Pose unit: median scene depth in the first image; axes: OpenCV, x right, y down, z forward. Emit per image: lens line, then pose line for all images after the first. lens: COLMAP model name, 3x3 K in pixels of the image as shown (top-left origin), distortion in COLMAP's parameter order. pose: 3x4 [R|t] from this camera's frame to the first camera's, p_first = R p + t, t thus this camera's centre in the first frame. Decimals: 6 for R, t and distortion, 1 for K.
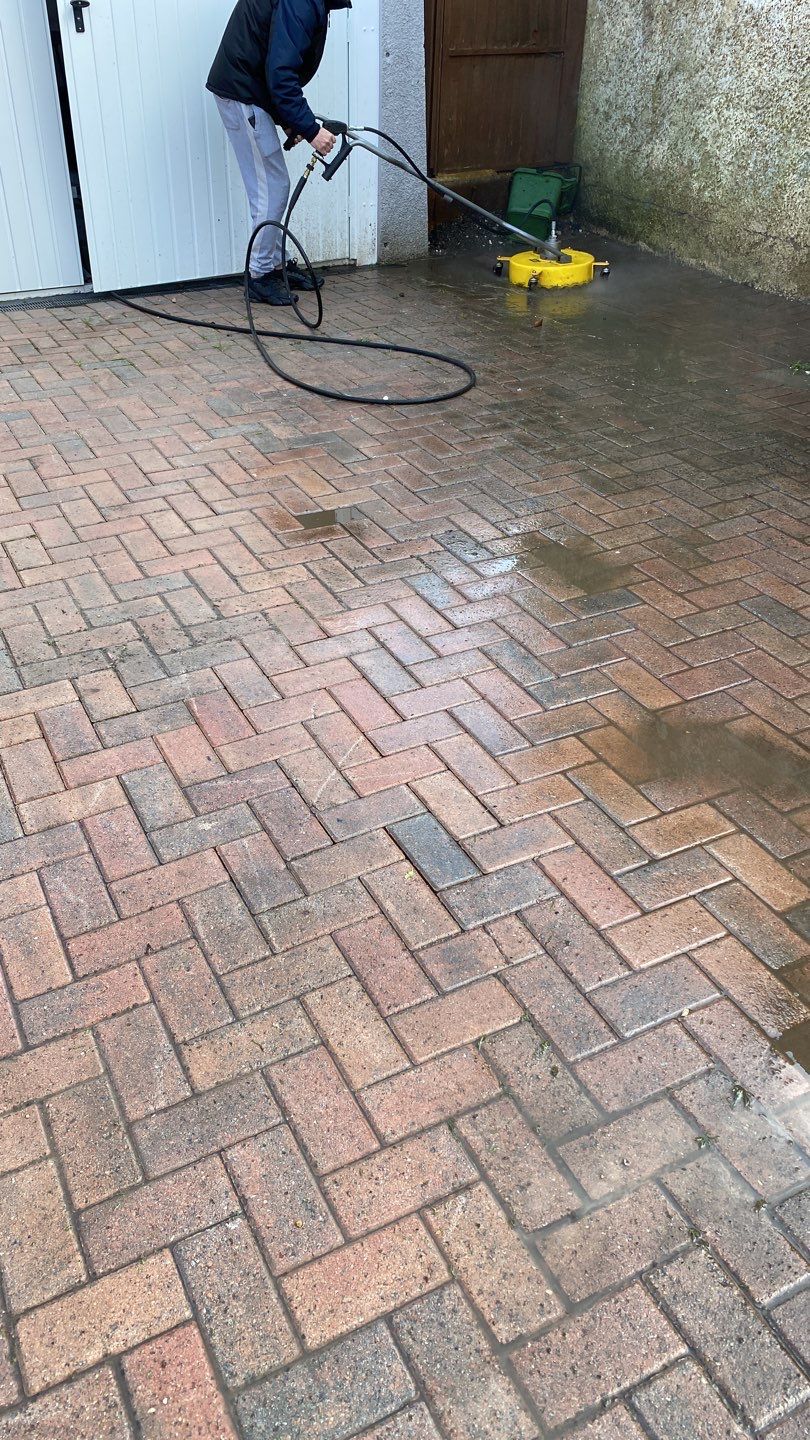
lens RADIAL K [[1081.1, 0, 406.9], [0, 1081.1, 718.7], [0, 0, 1]] dist [0.072127, -0.107618]
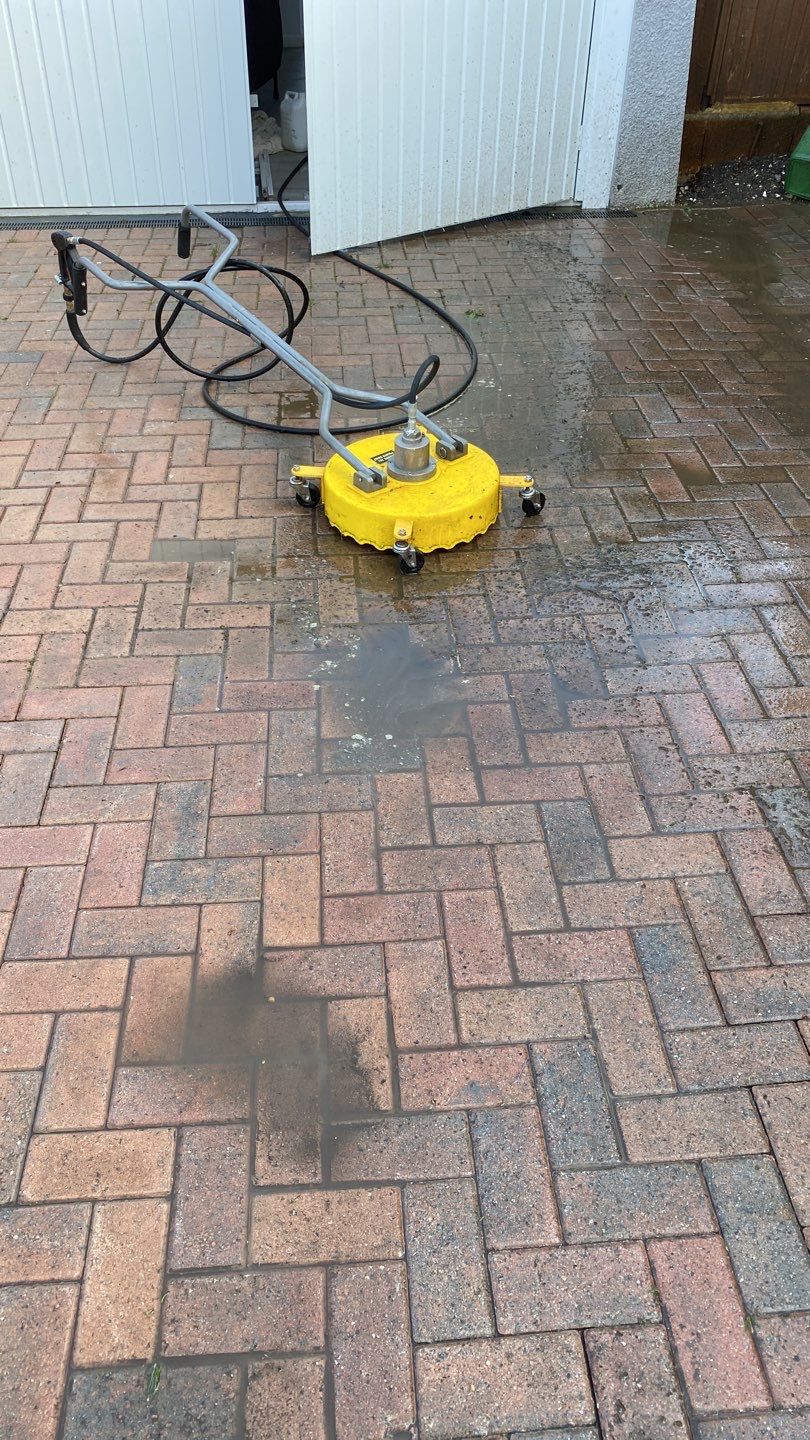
lens RADIAL K [[1081.1, 0, 406.9], [0, 1081.1, 718.7], [0, 0, 1]] dist [0.072127, -0.107618]
pose [[0.915219, 0.241098, -0.322872, 0.375161], [-0.215464, 0.969894, 0.113490, -0.188766], [0.340514, -0.034301, 0.939613, 0.274212]]
